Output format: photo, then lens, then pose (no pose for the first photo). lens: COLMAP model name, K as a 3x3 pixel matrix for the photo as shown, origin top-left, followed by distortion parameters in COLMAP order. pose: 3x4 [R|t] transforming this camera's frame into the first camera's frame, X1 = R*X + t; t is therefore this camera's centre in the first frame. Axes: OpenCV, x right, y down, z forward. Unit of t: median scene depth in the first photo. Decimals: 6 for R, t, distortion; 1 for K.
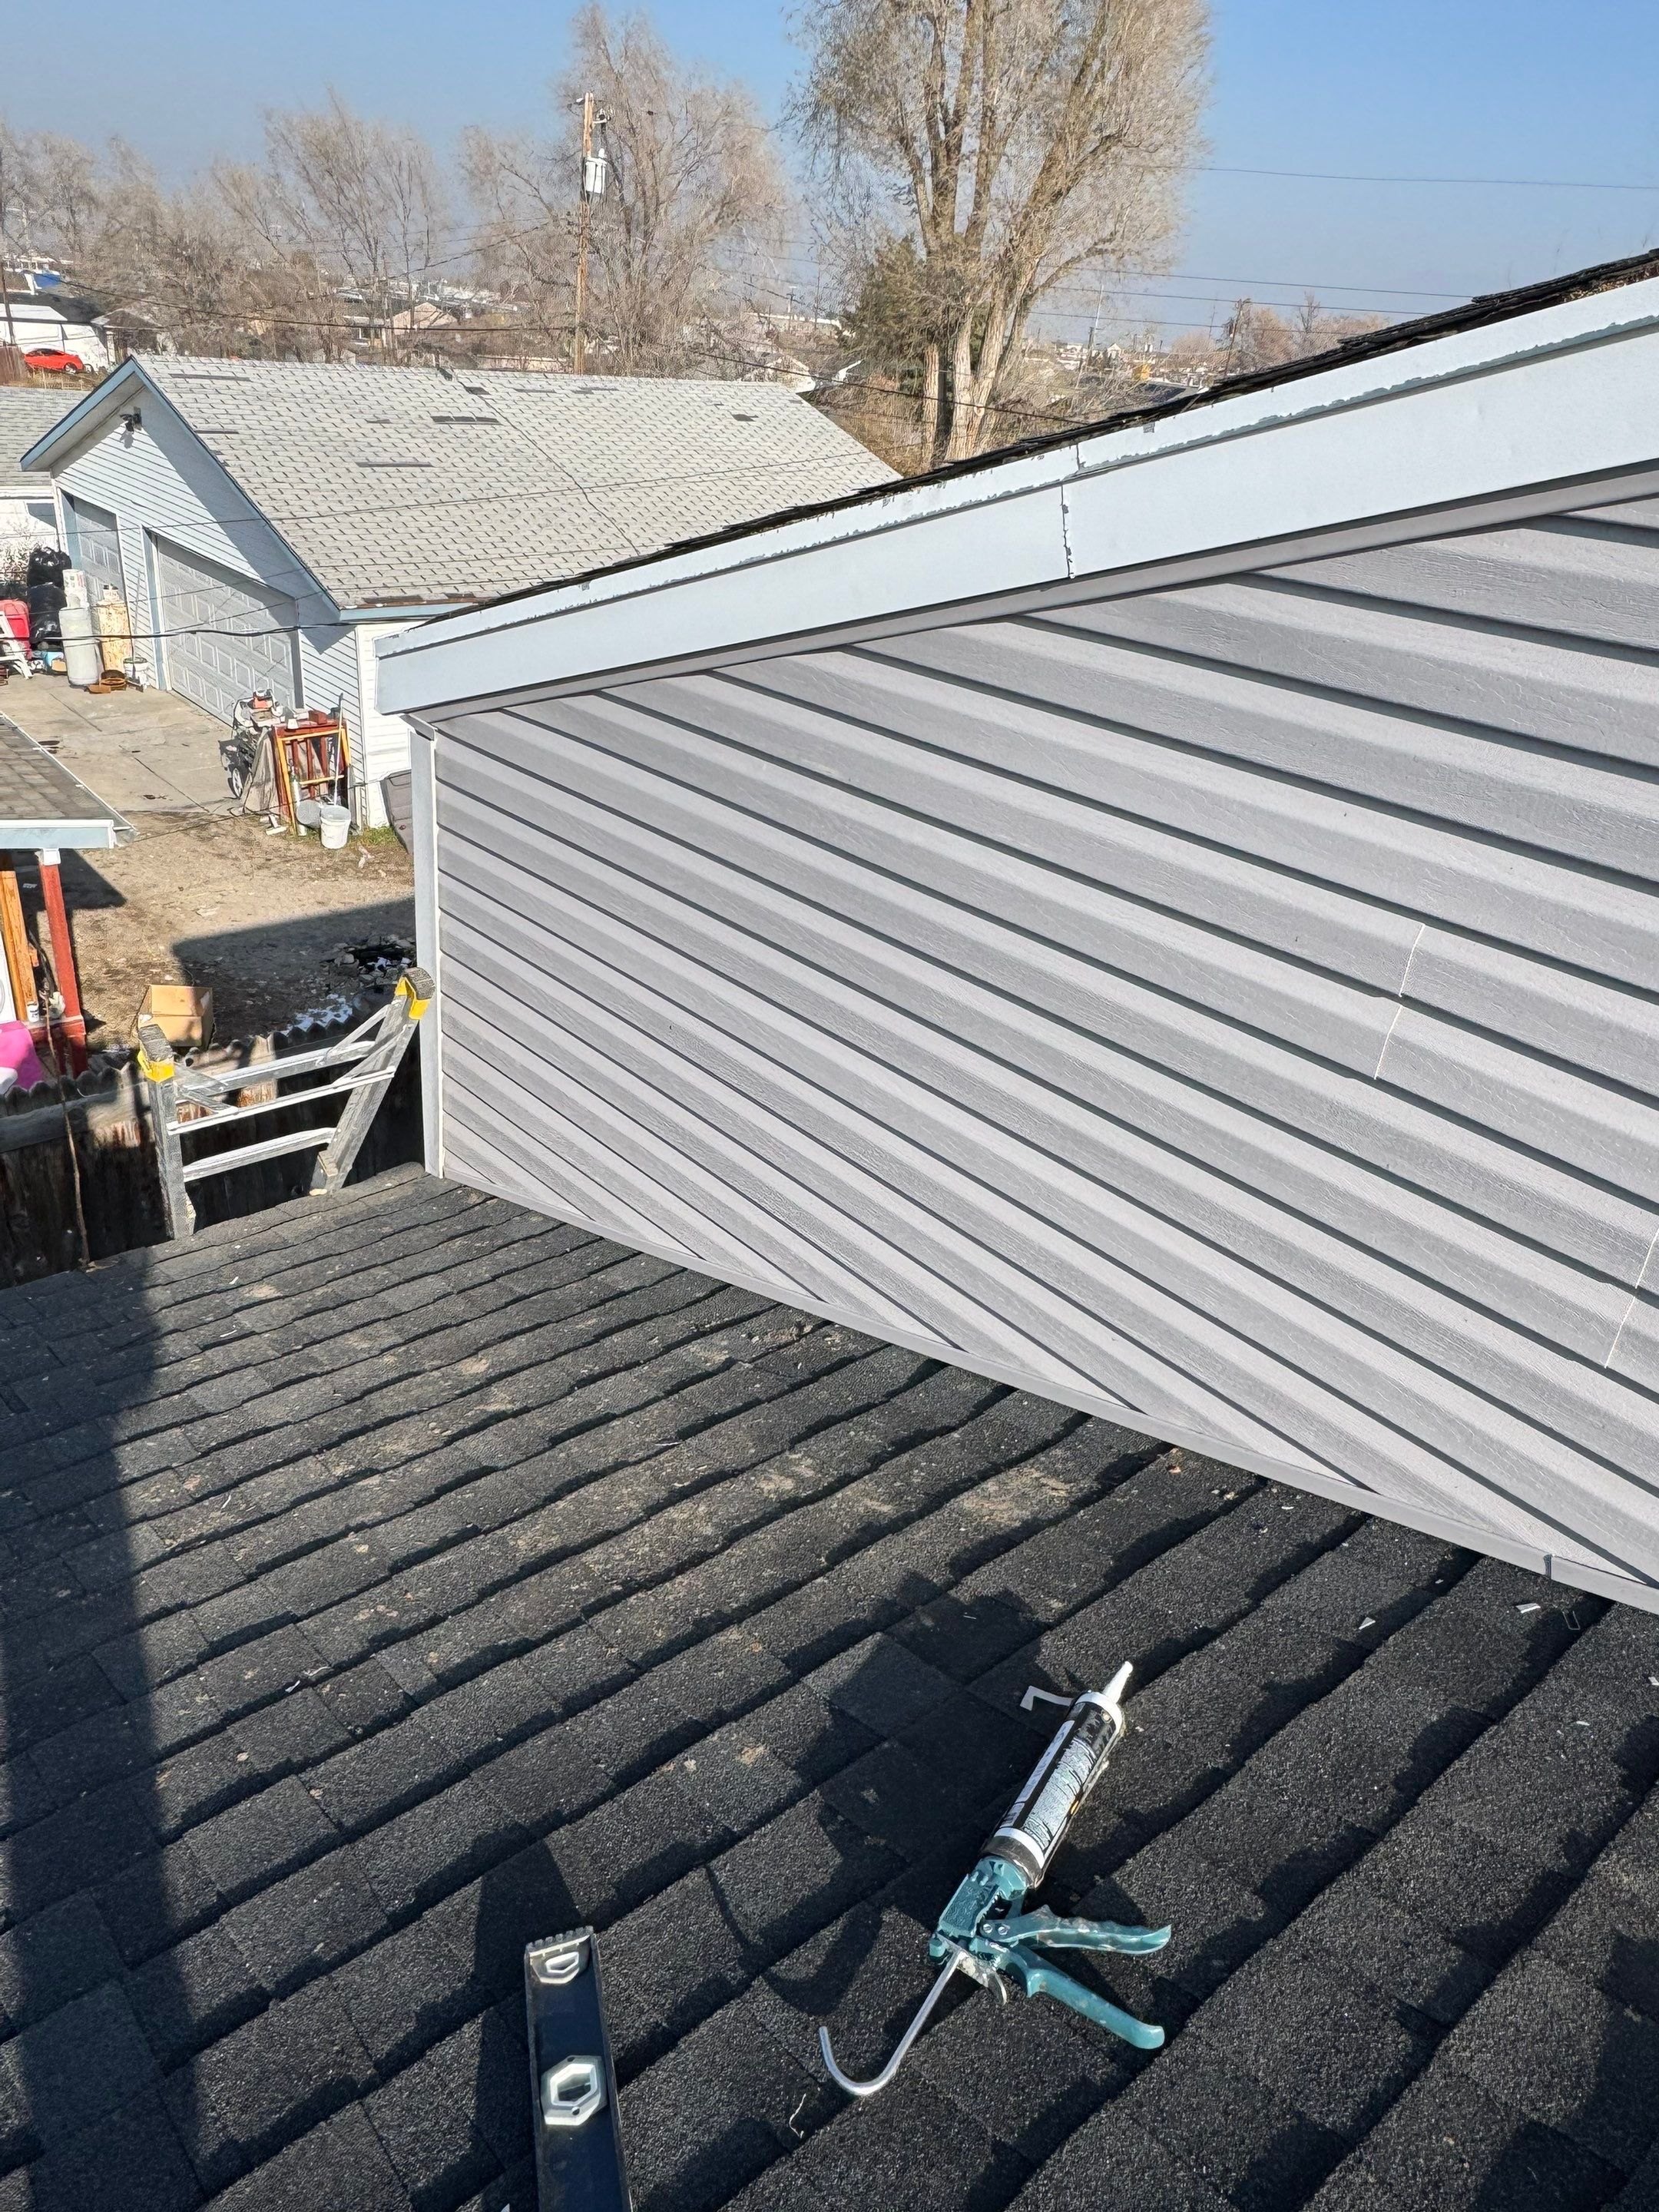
lens RADIAL K [[1506.5, 0, 829.5], [0, 1506.5, 1106.0], [0, 0, 1]] dist [-0.004082, -0.001110]
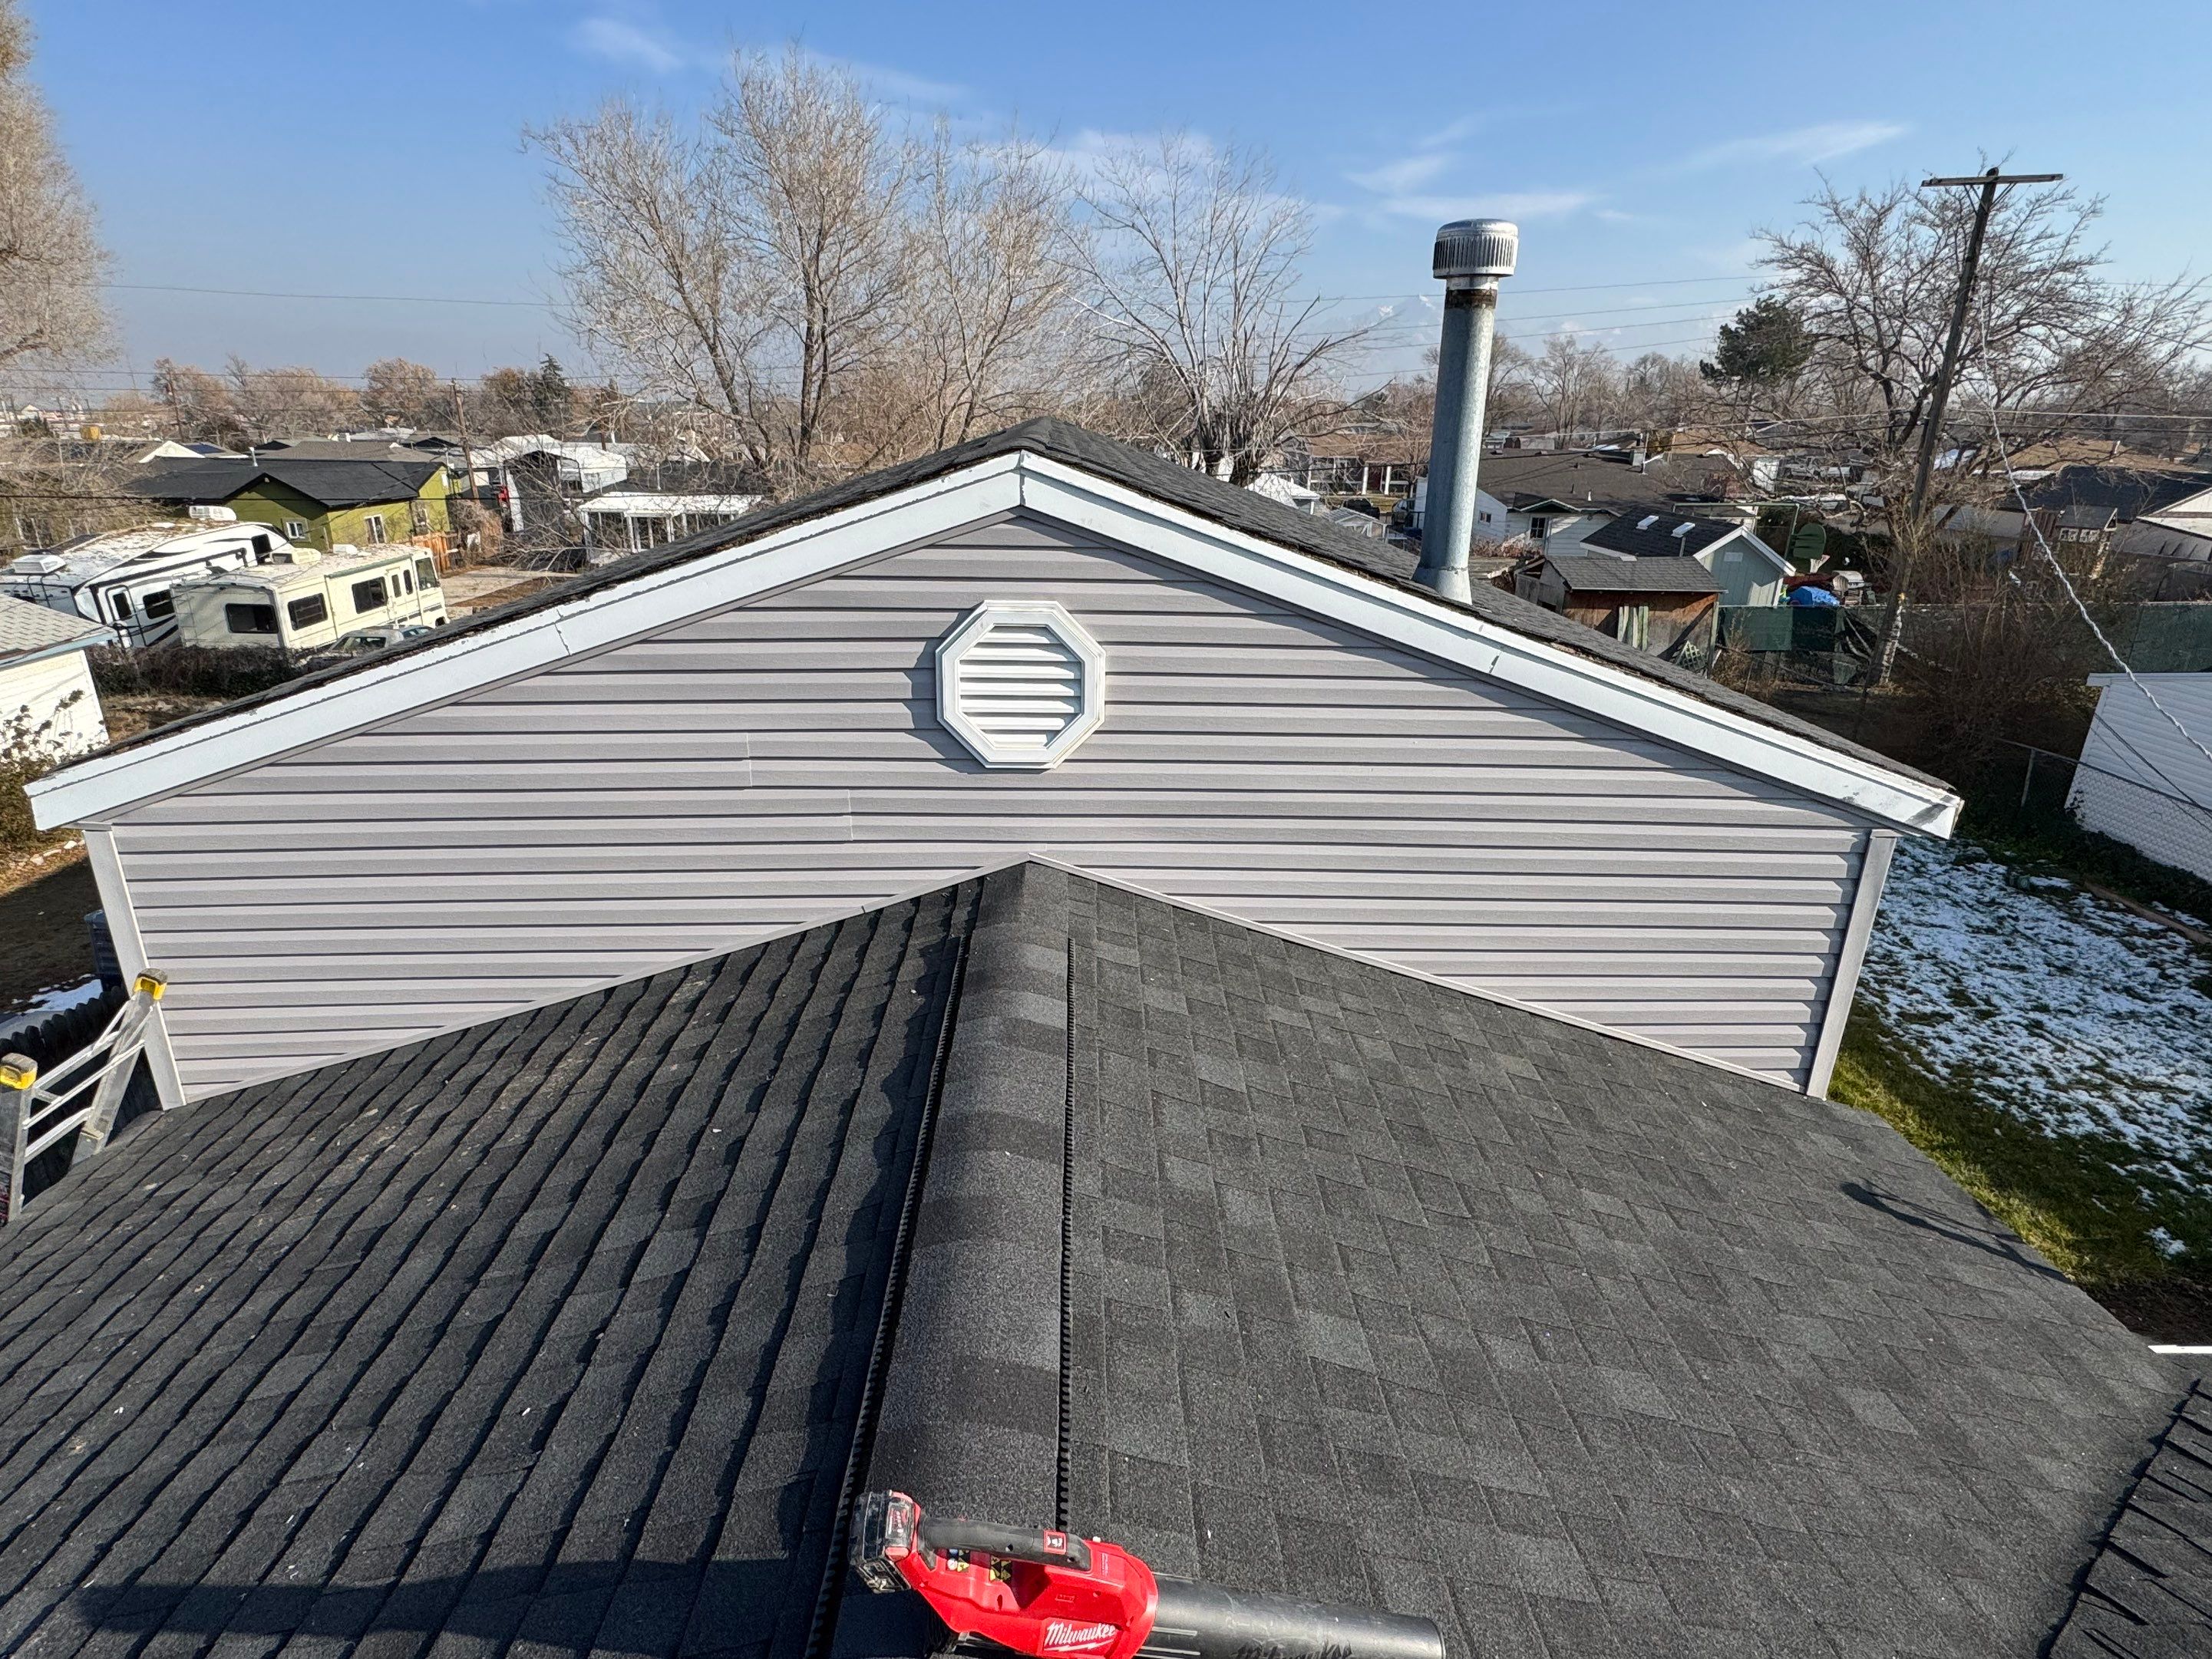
lens RADIAL K [[1178.3, 0, 1106.0], [0, 1178.3, 829.5], [0, 0, 1]] dist [-0.000401, 0.000042]
pose [[0.632480, -0.340516, 0.695714, -0.419968], [0.404739, 0.911101, 0.077985, 0.081143], [-0.660421, 0.232258, 0.714074, -0.552708]]
